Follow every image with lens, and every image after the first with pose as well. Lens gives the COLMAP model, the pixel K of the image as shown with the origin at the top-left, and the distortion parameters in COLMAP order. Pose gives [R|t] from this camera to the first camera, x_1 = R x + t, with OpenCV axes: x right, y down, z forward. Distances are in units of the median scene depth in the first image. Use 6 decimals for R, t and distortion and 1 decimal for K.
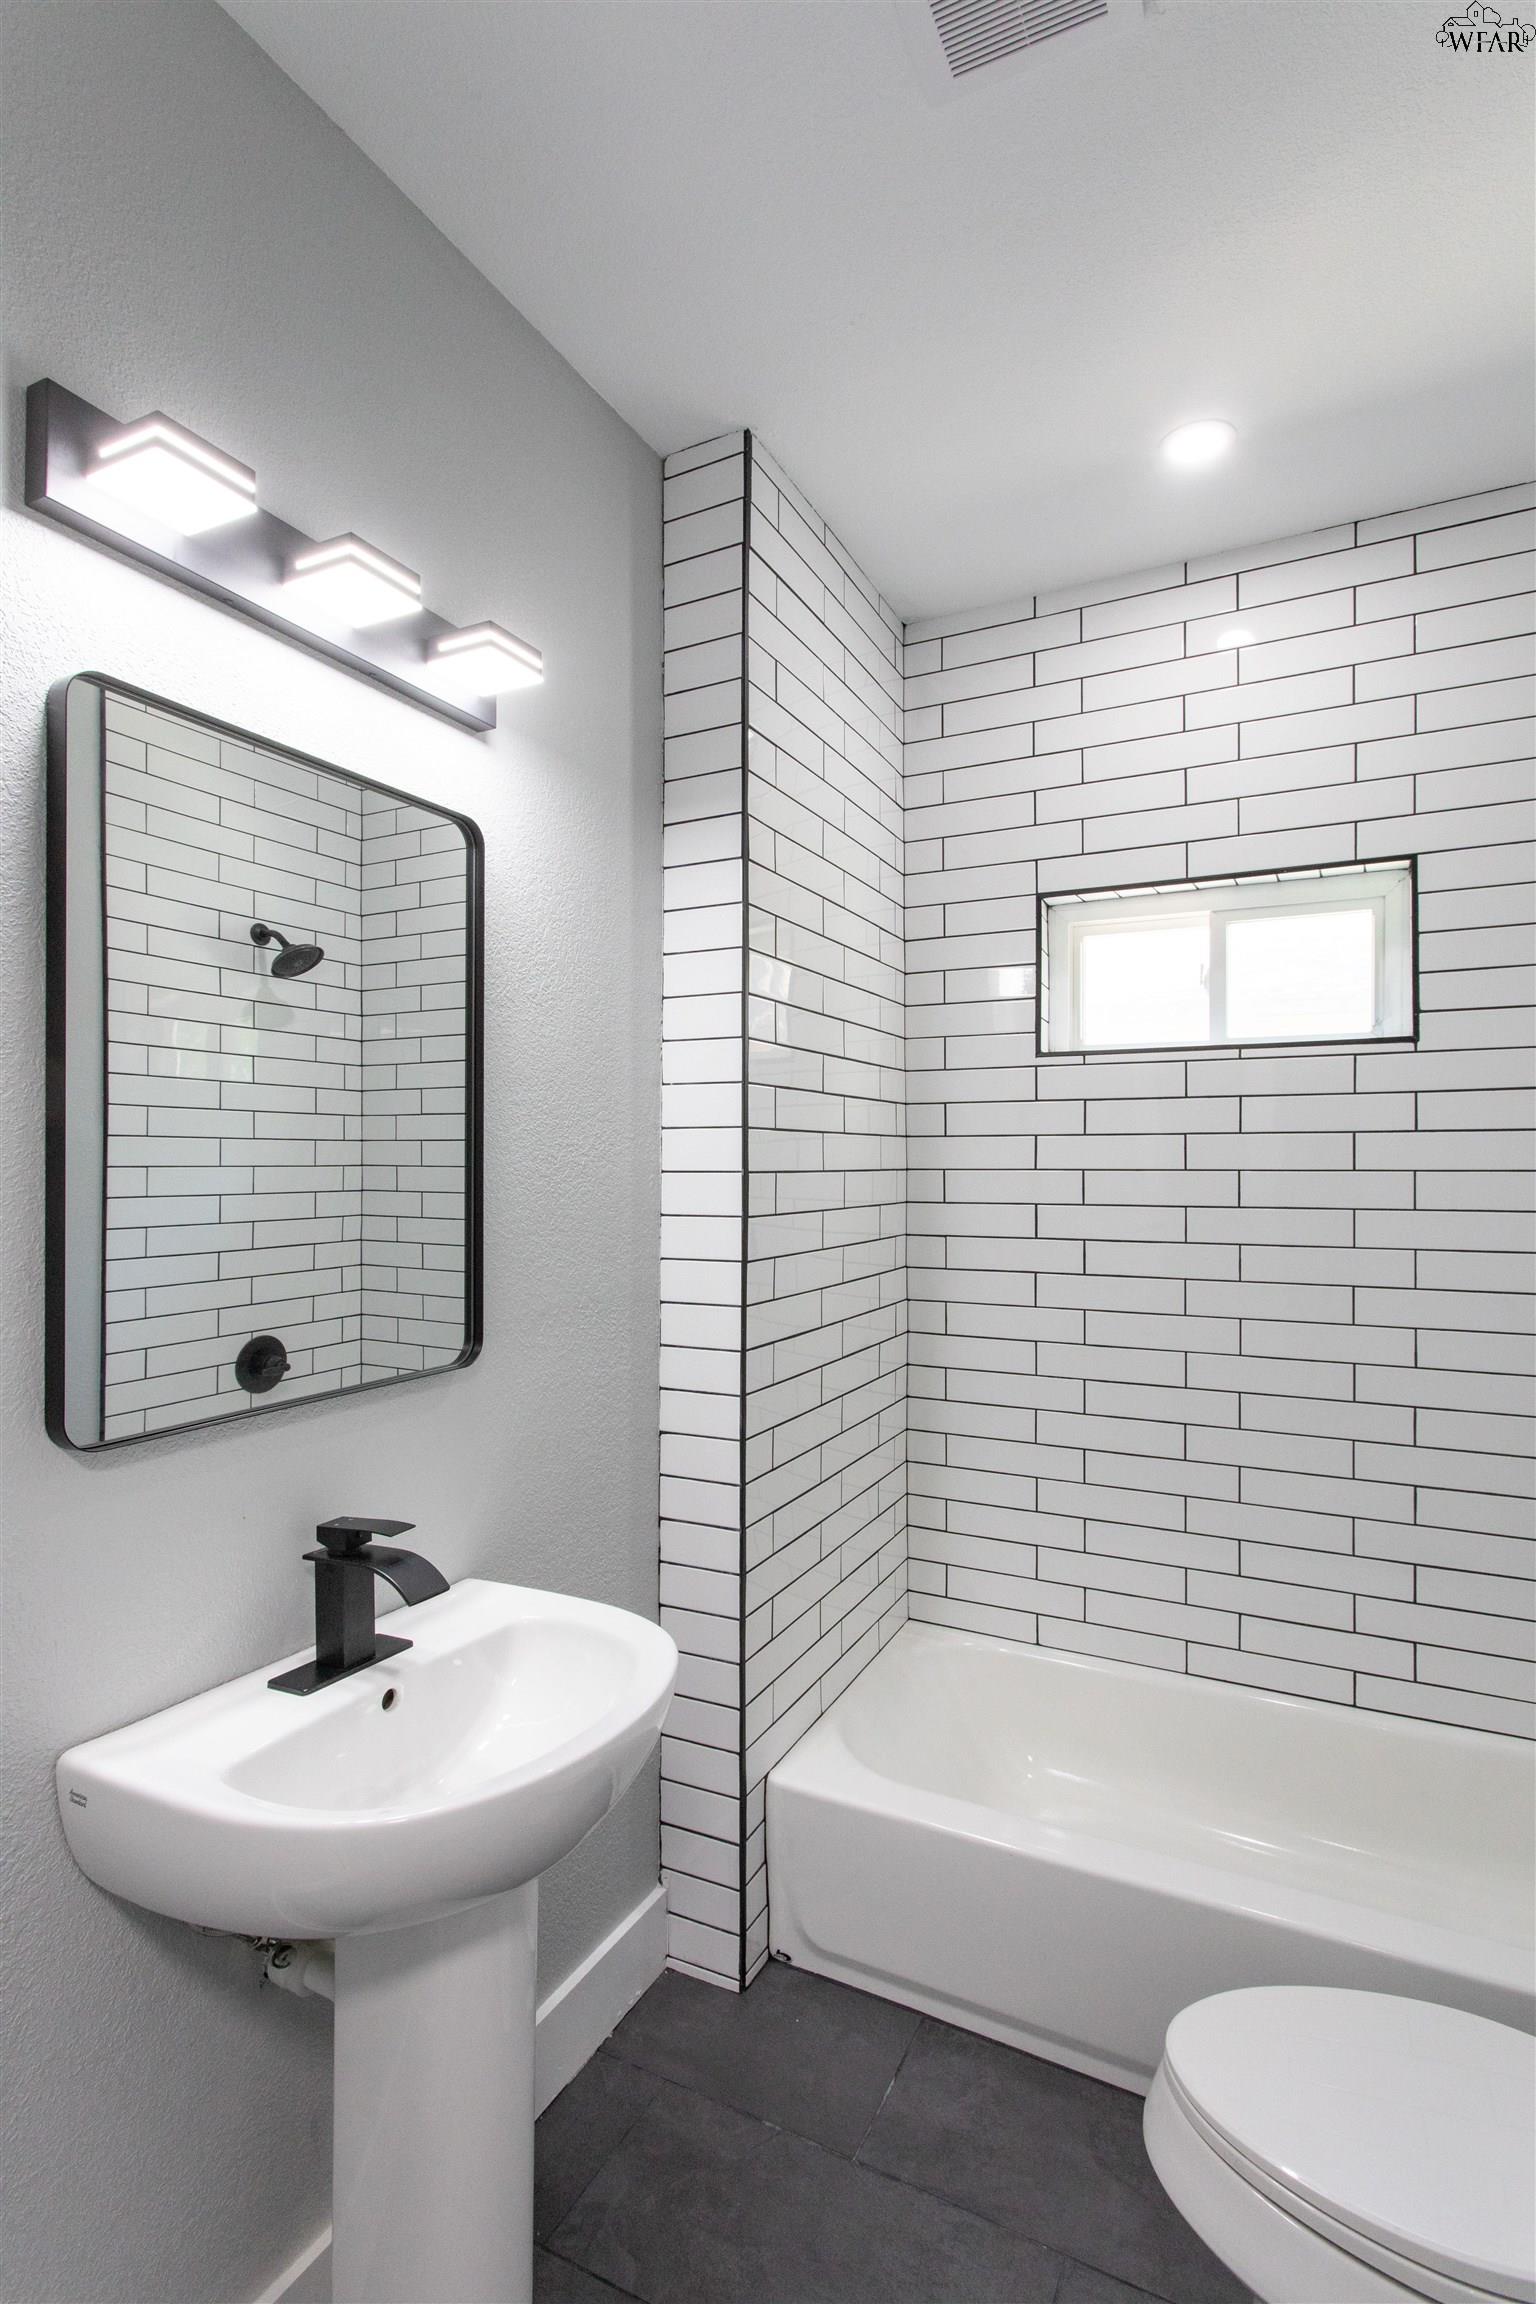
lens RADIAL K [[1108.9, 0, 762.9], [0, 1108.9, 1148.2], [0, 0, 1]] dist [-0.001167, 0.002017]
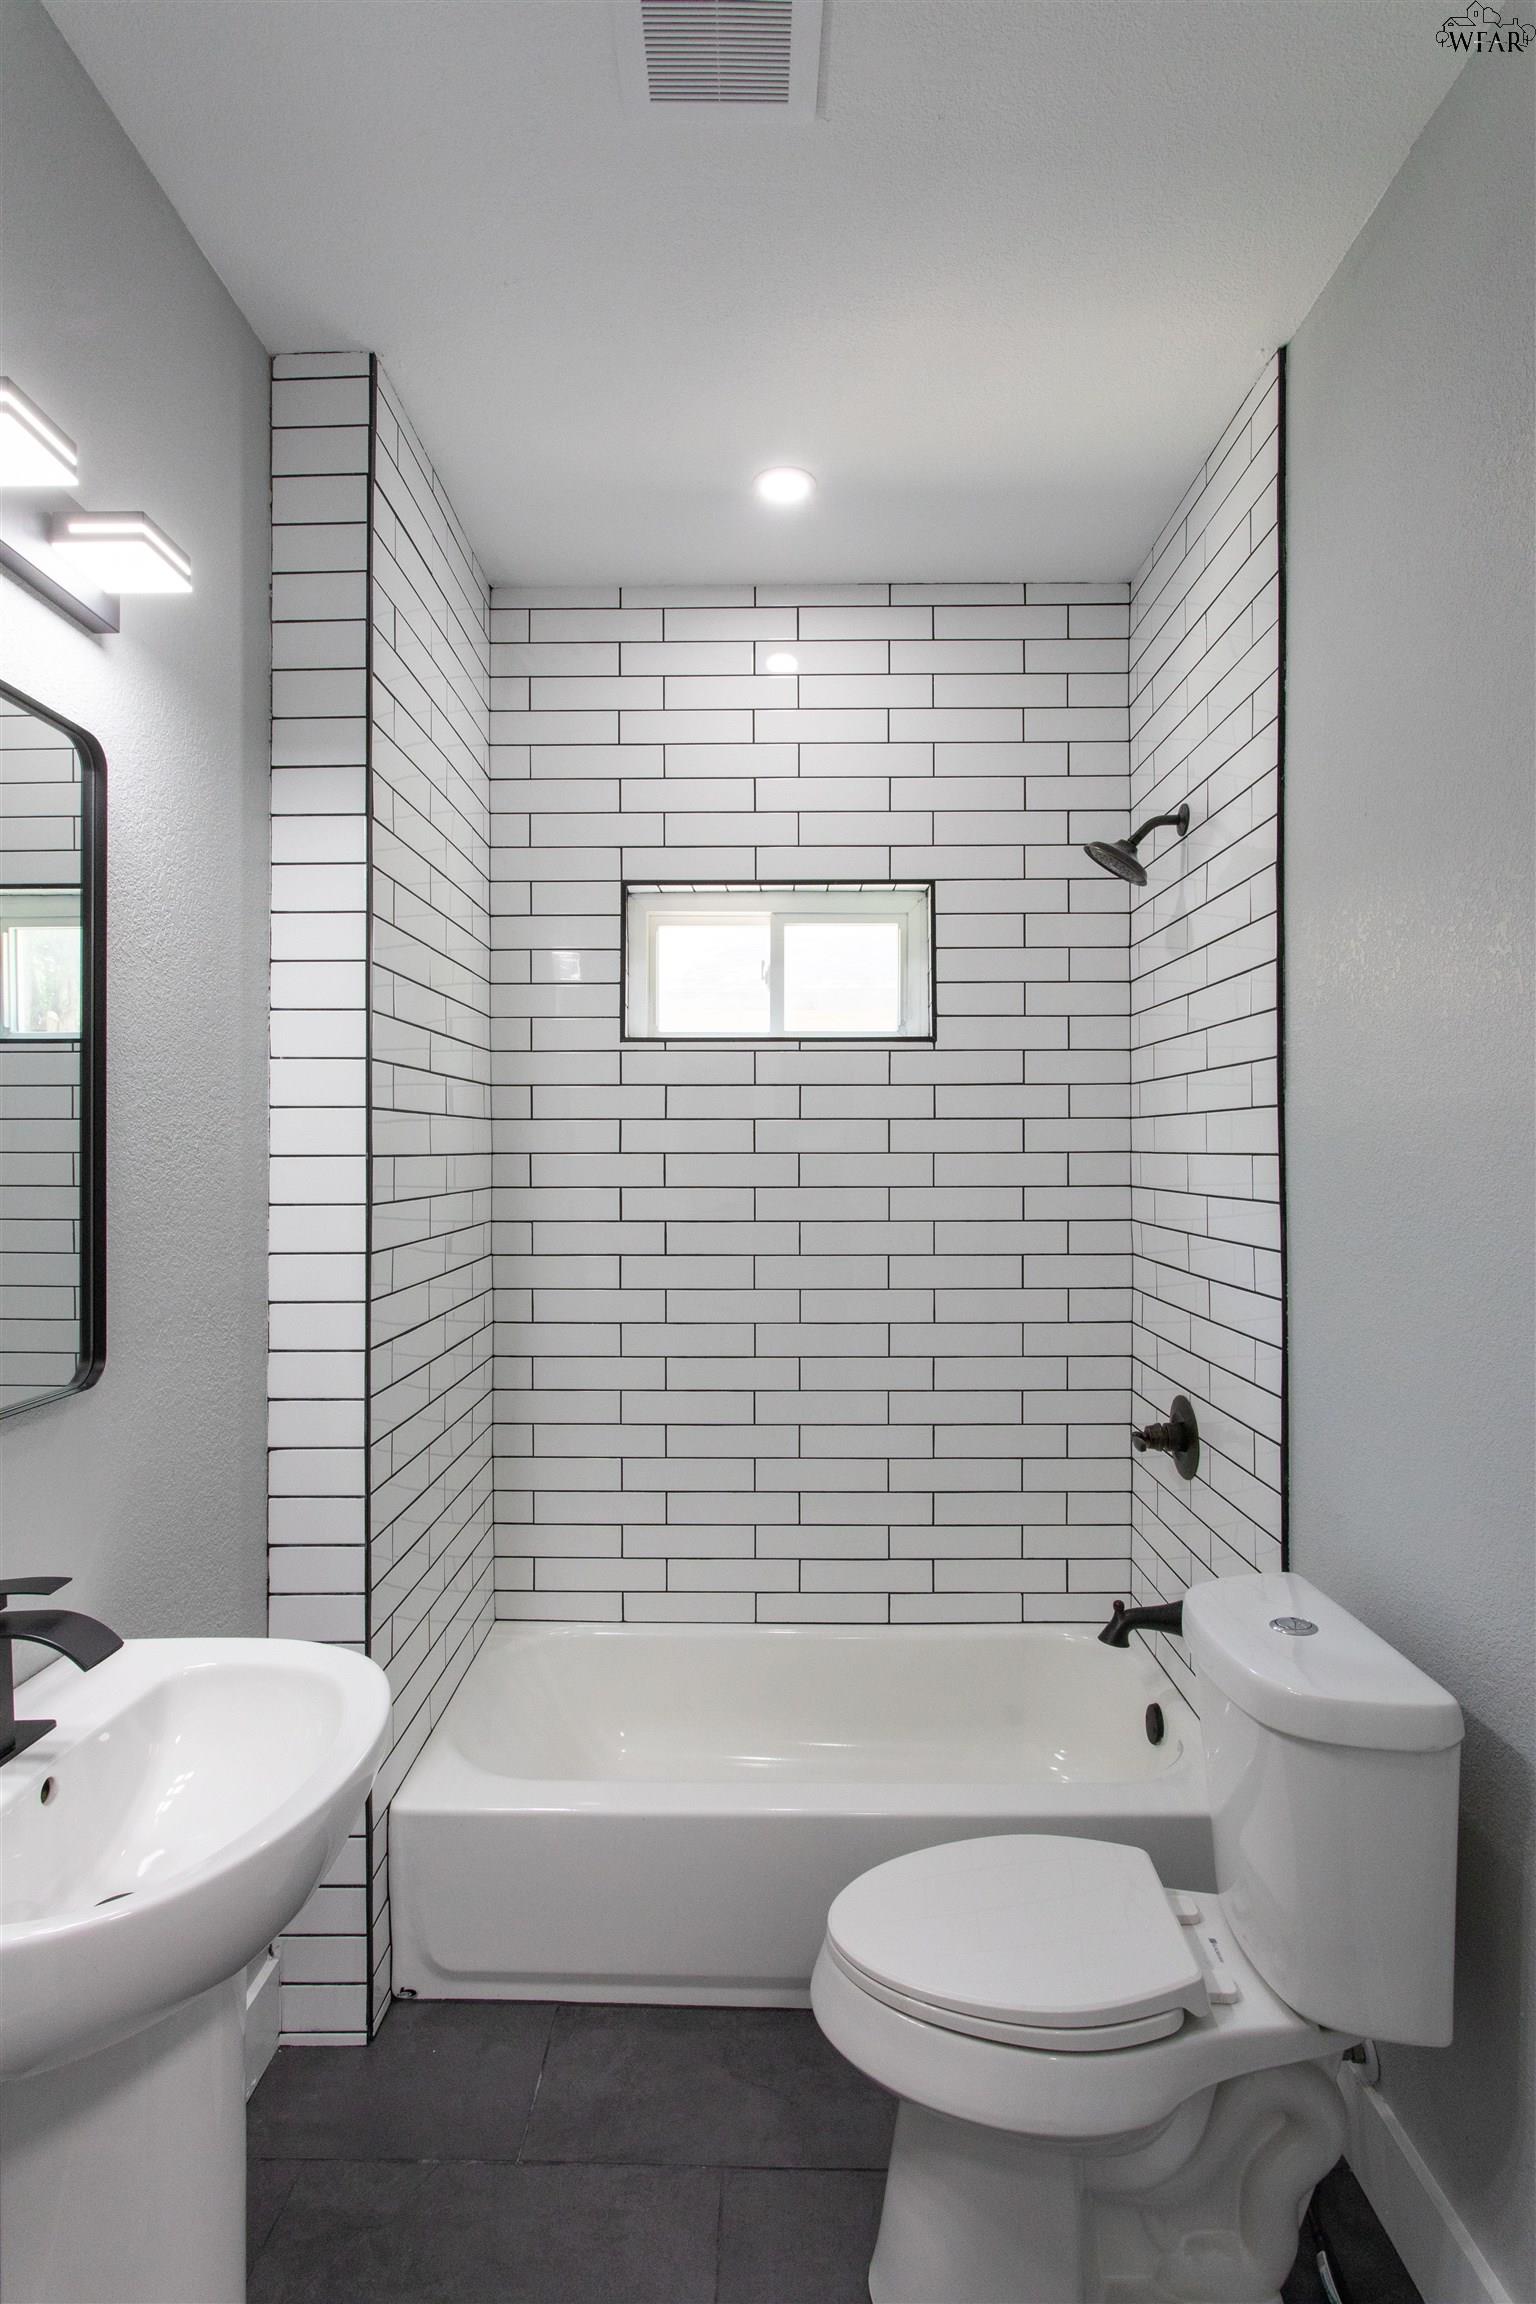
lens RADIAL K [[1171.2, 0, 763.6], [0, 1171.2, 1131.3], [0, 0, 1]] dist [-0.011631, 0.005048]
pose [[0.891090, 0.004394, 0.453805, -0.160814], [-0.003584, 0.999990, -0.002645, 0.002245], [-0.453812, 0.000731, 0.891097, -0.013825]]
